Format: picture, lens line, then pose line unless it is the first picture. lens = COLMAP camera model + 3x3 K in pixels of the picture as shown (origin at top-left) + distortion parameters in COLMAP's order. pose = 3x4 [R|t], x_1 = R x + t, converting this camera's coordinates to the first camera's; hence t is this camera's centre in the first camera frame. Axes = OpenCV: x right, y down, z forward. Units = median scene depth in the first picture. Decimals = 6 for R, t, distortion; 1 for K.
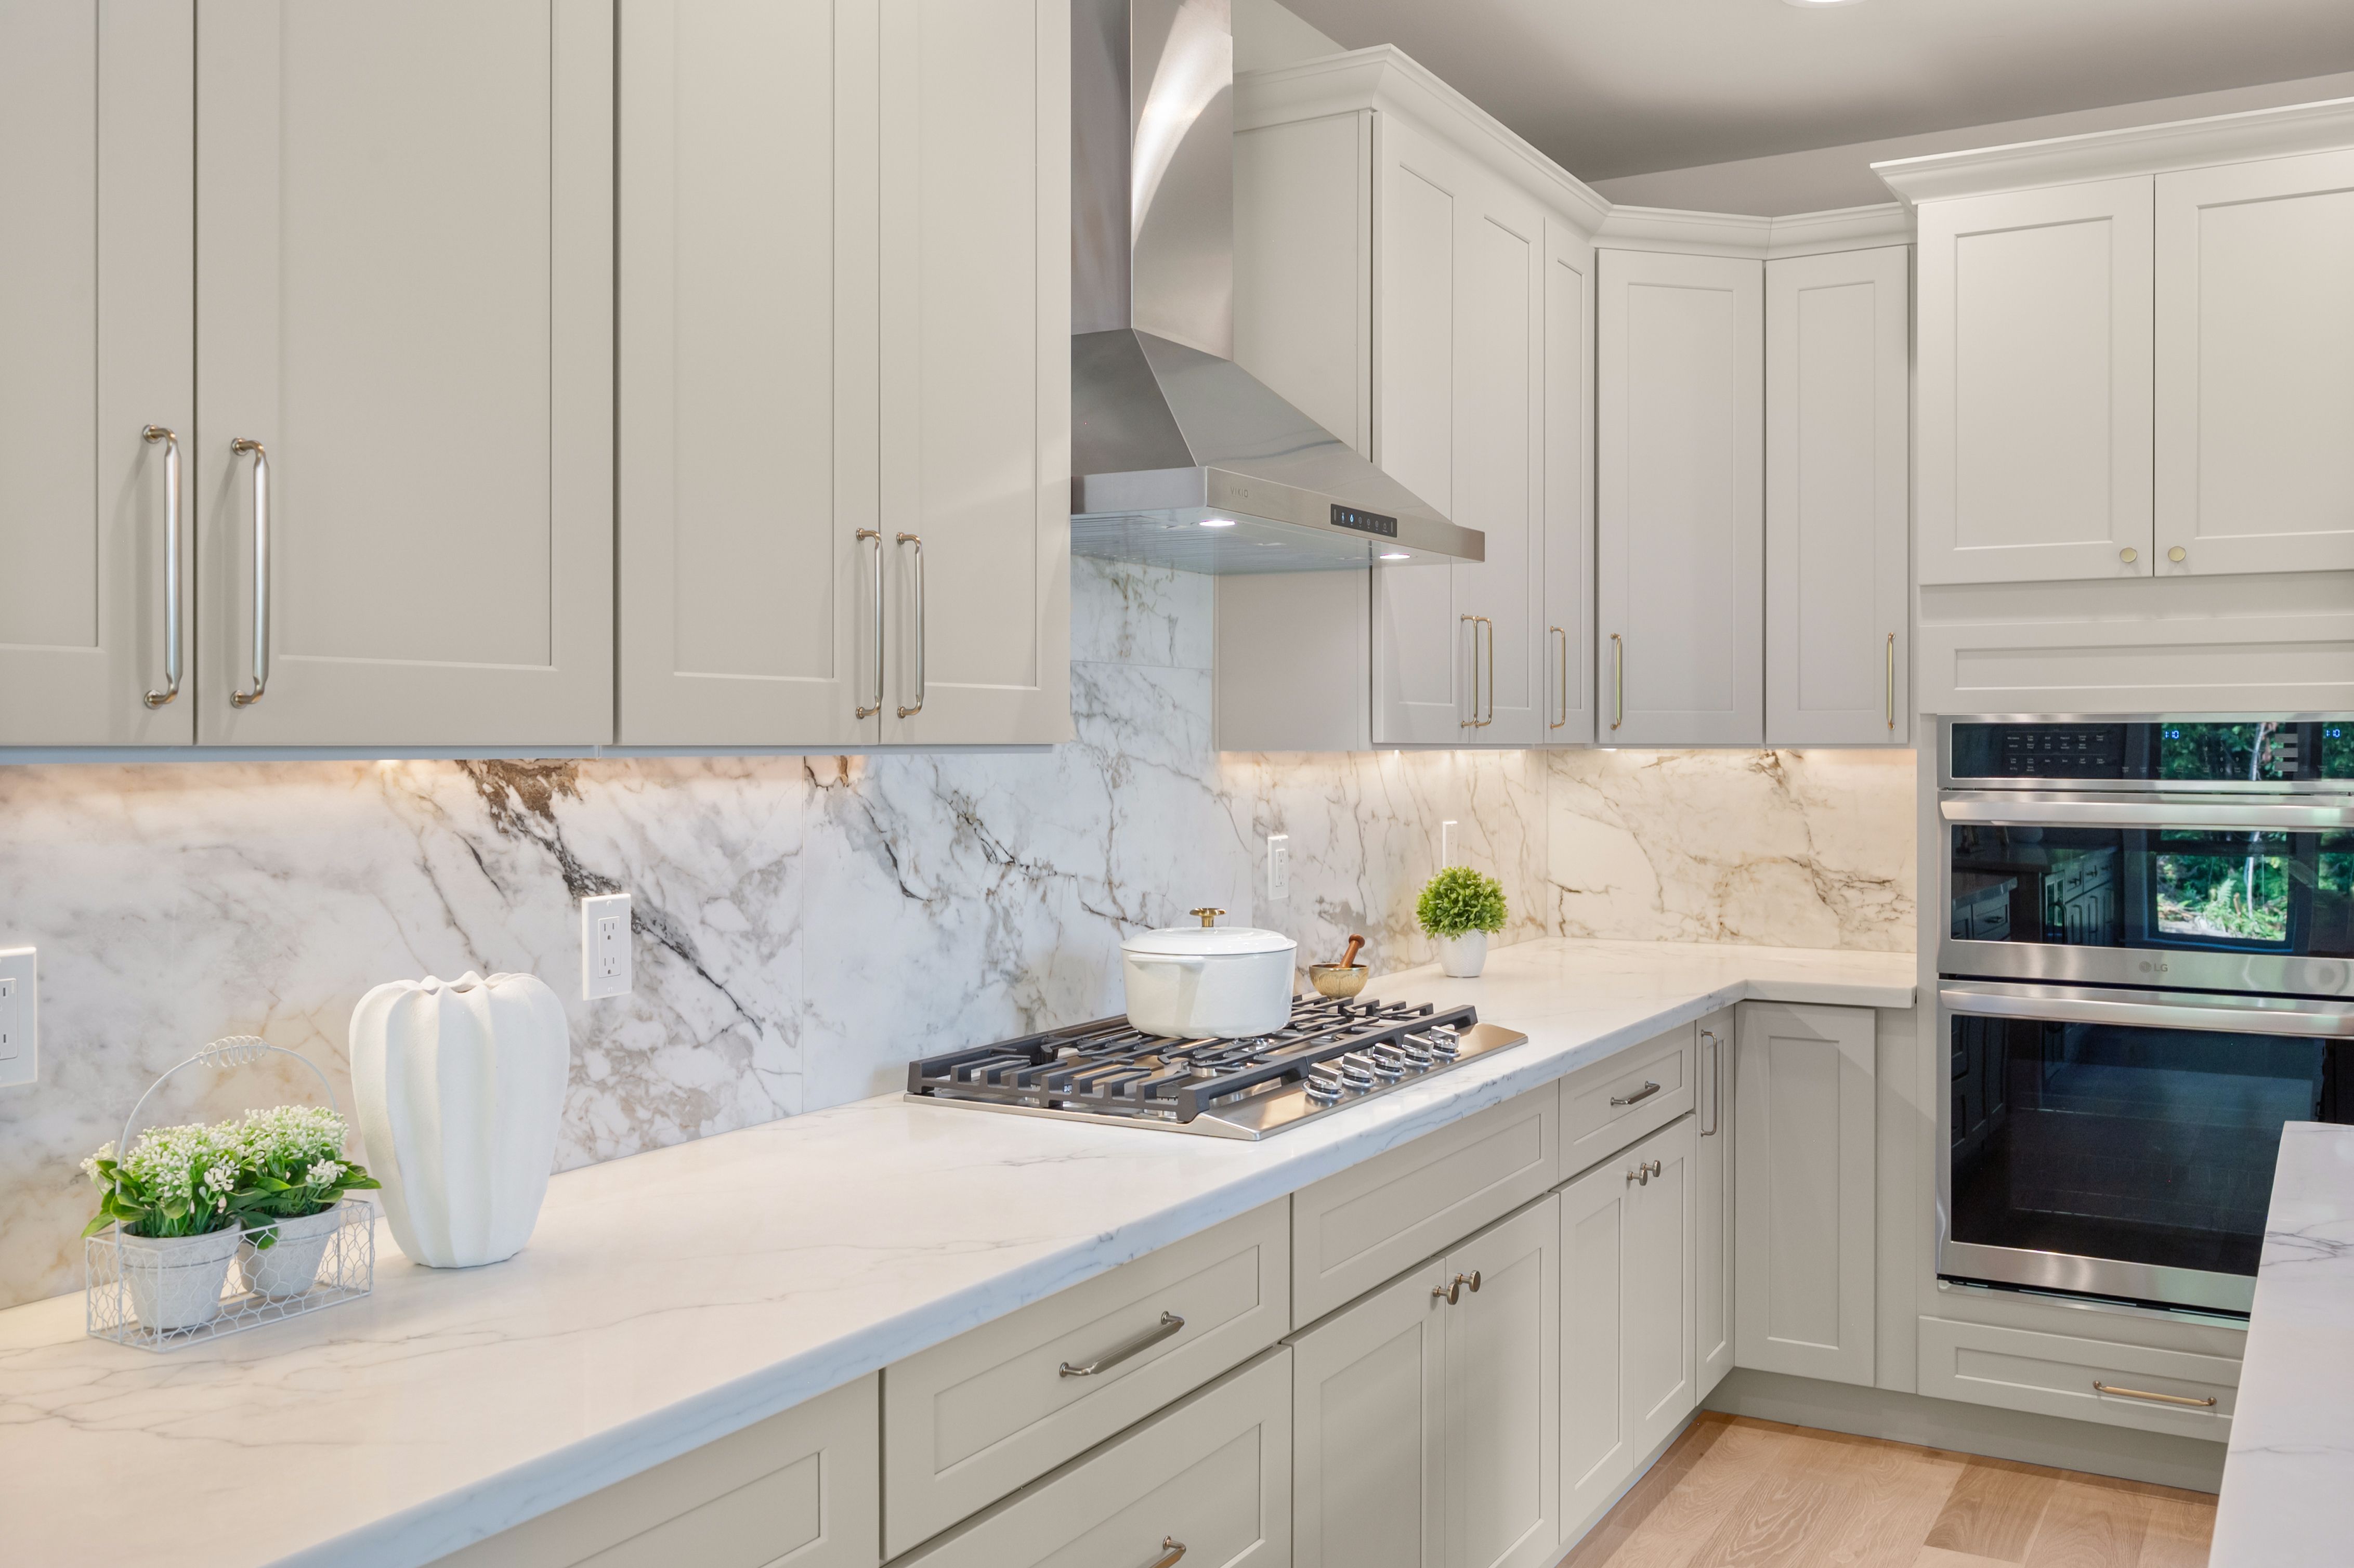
lens RADIAL K [[2003.1, 0, 1204.0], [0, 2003.1, 757.9], [0, 0, 1]] dist [-0.002804, 0.010853]
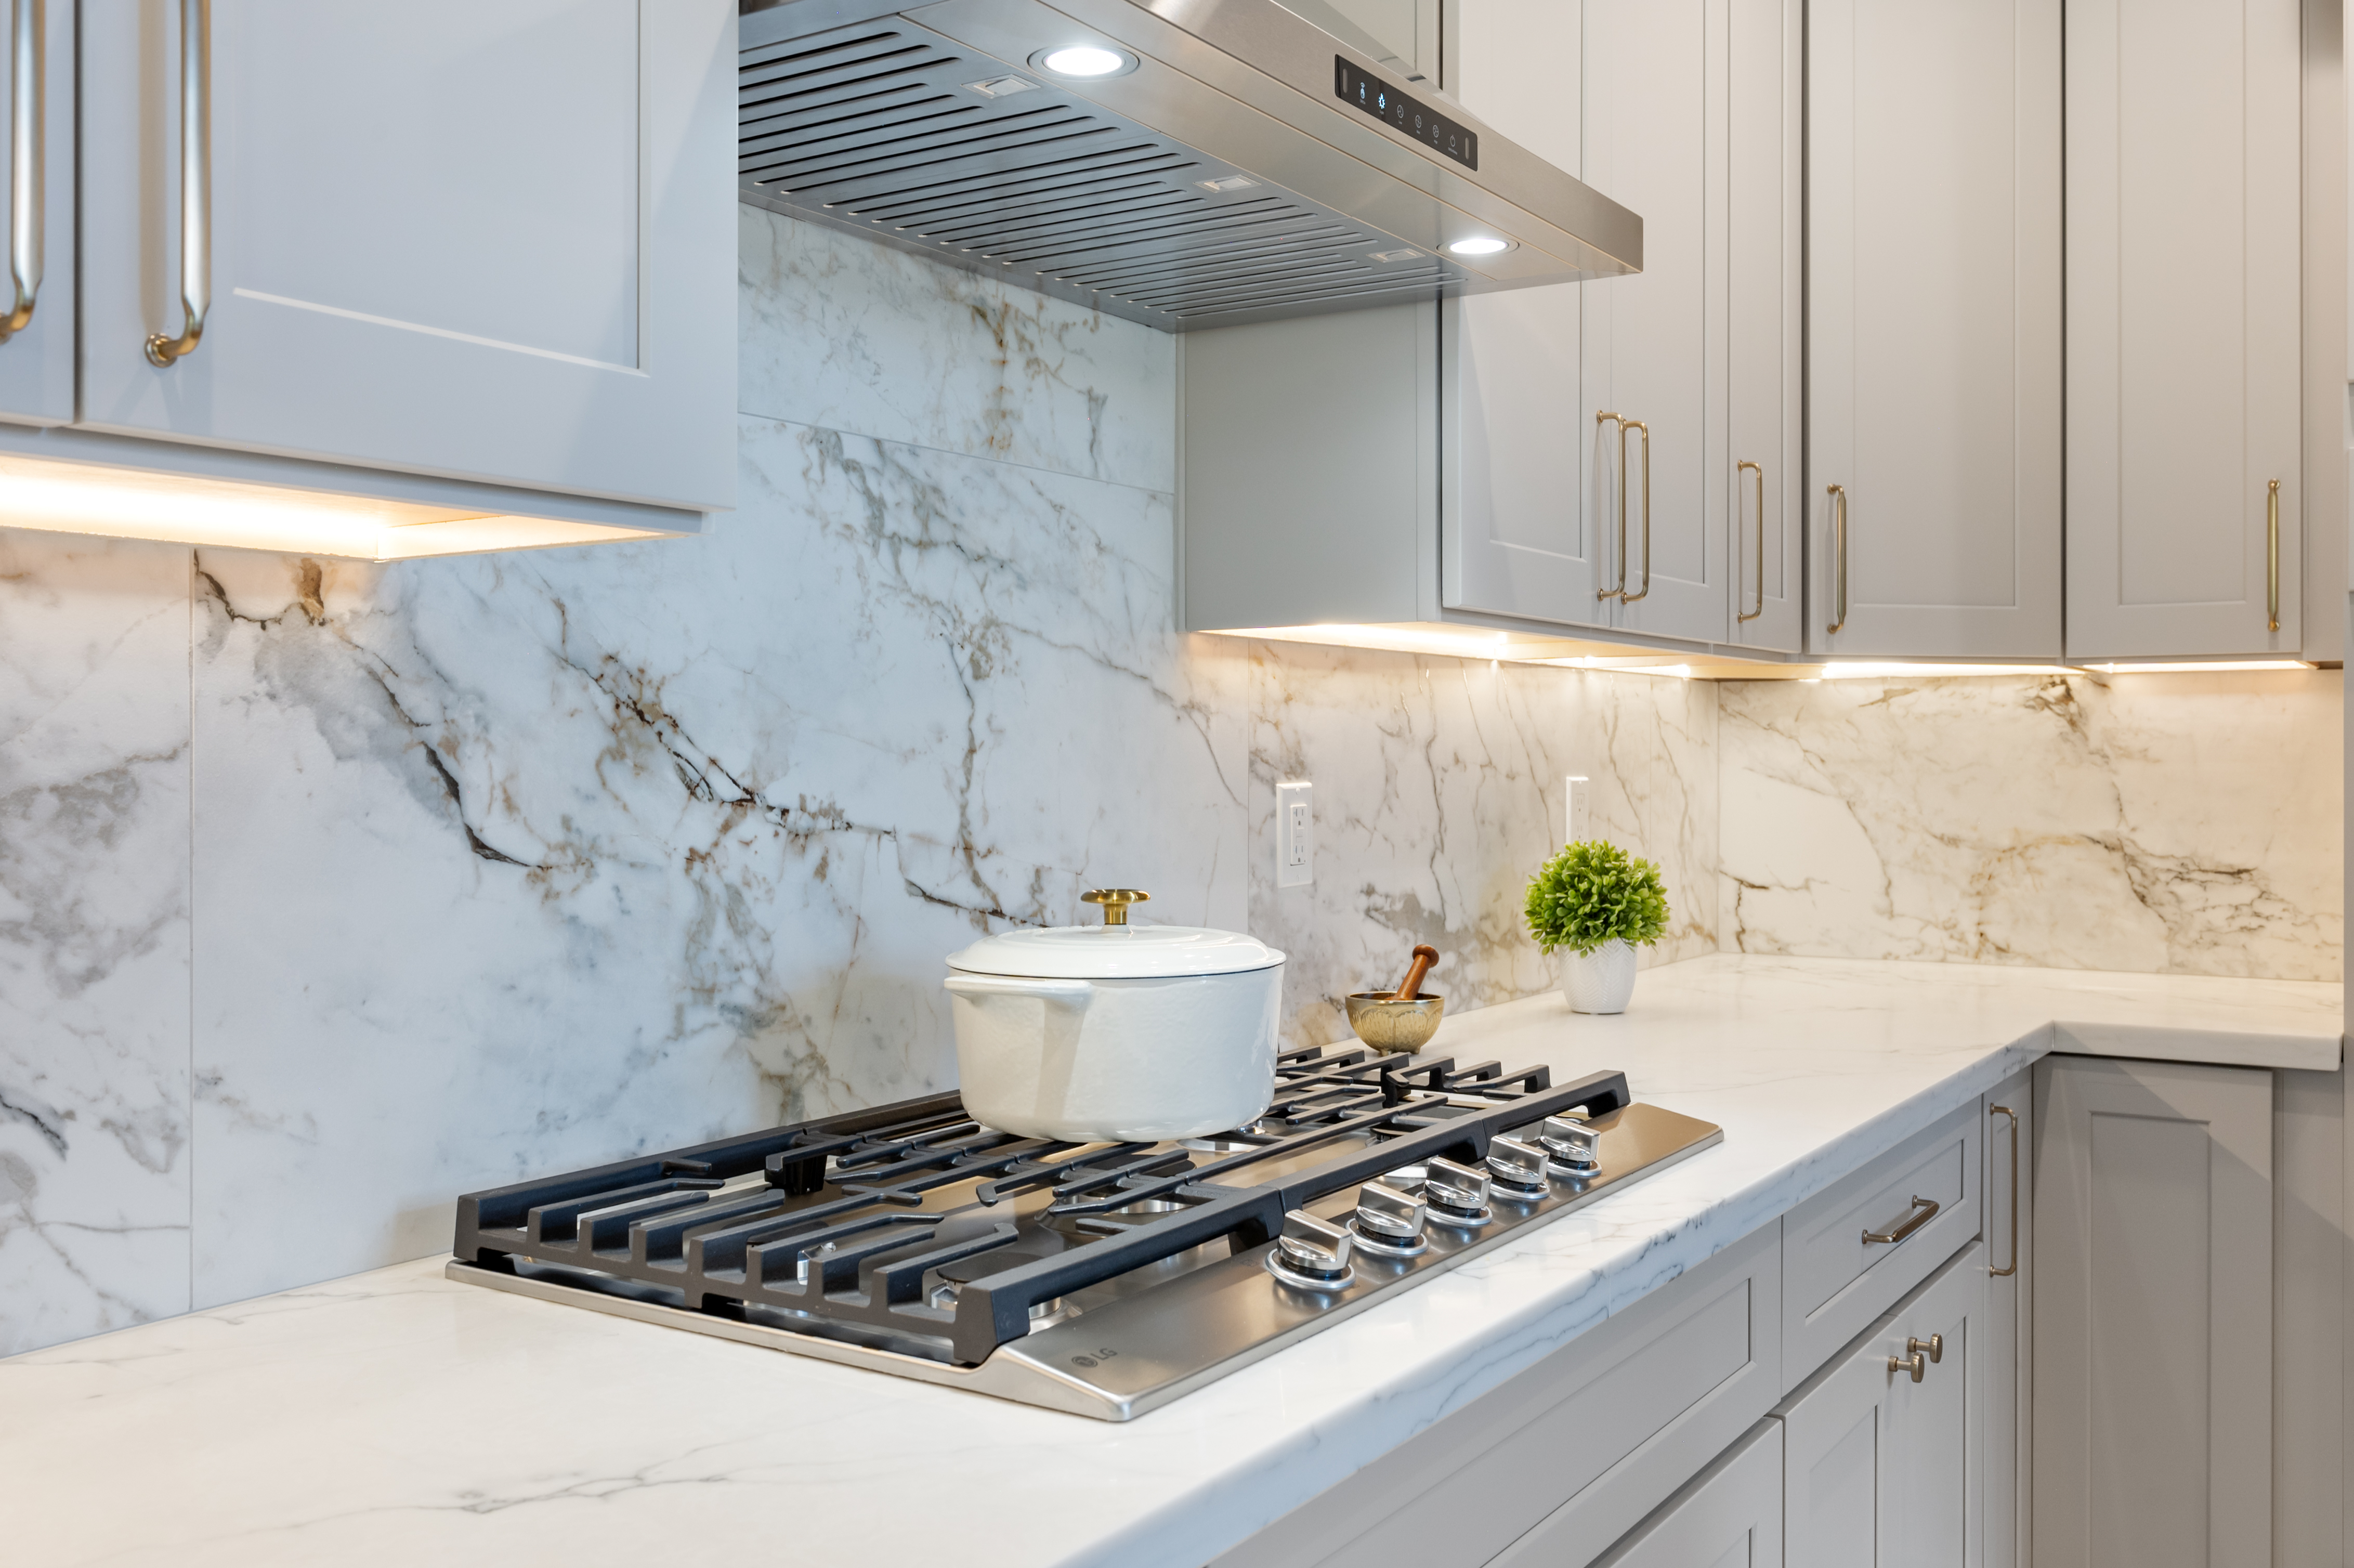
lens RADIAL K [[2059.1, 0, 1199.5], [0, 2059.1, 760.2], [0, 0, 1]] dist [0.000027, -0.009065]
pose [[0.998349, 0.000631, -0.057435, 0.048786], [-0.000912, 0.999988, -0.004870, 0.038964], [0.057432, 0.004914, 0.998337, 0.410997]]
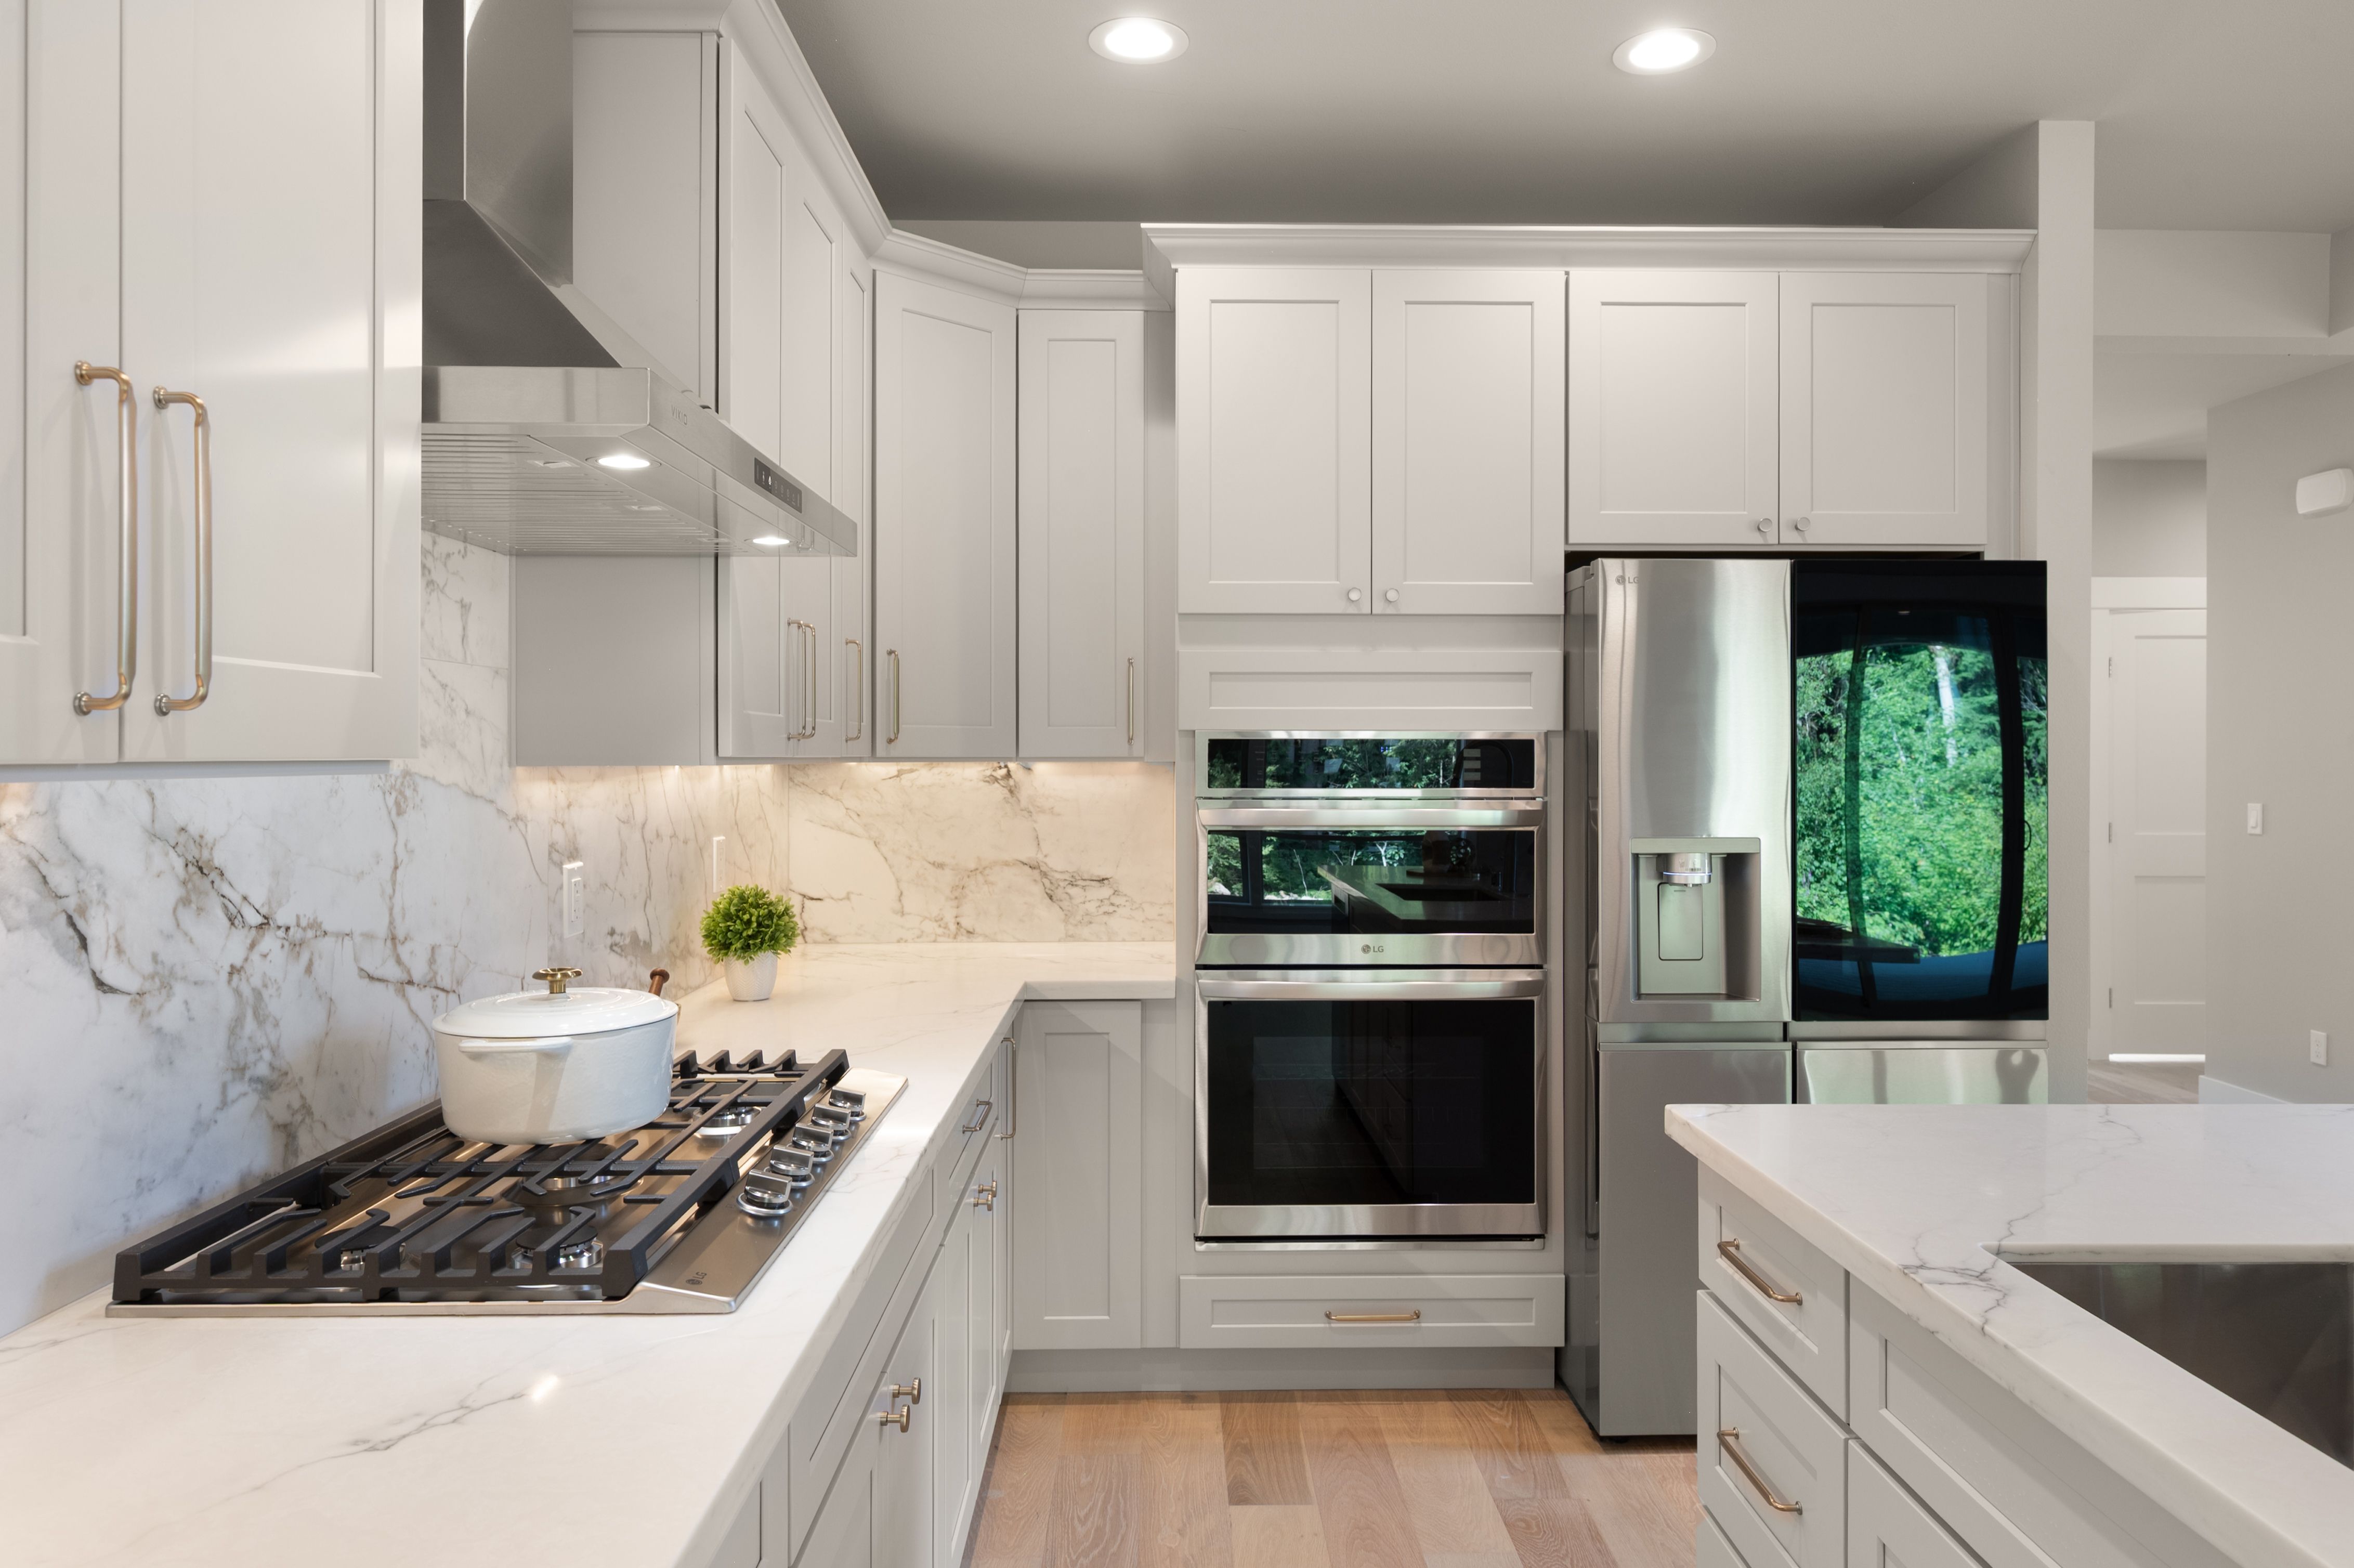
lens RADIAL K [[1529.7, 0, 1190.1], [0, 1529.7, 759.1], [0, 0, 1]] dist [-0.003162, -0.000978]
pose [[0.857682, -0.000588, 0.514179, -0.082842], [0.003007, 0.999988, -0.003873, -0.003394], [-0.514171, 0.004868, 0.857674, 0.321805]]
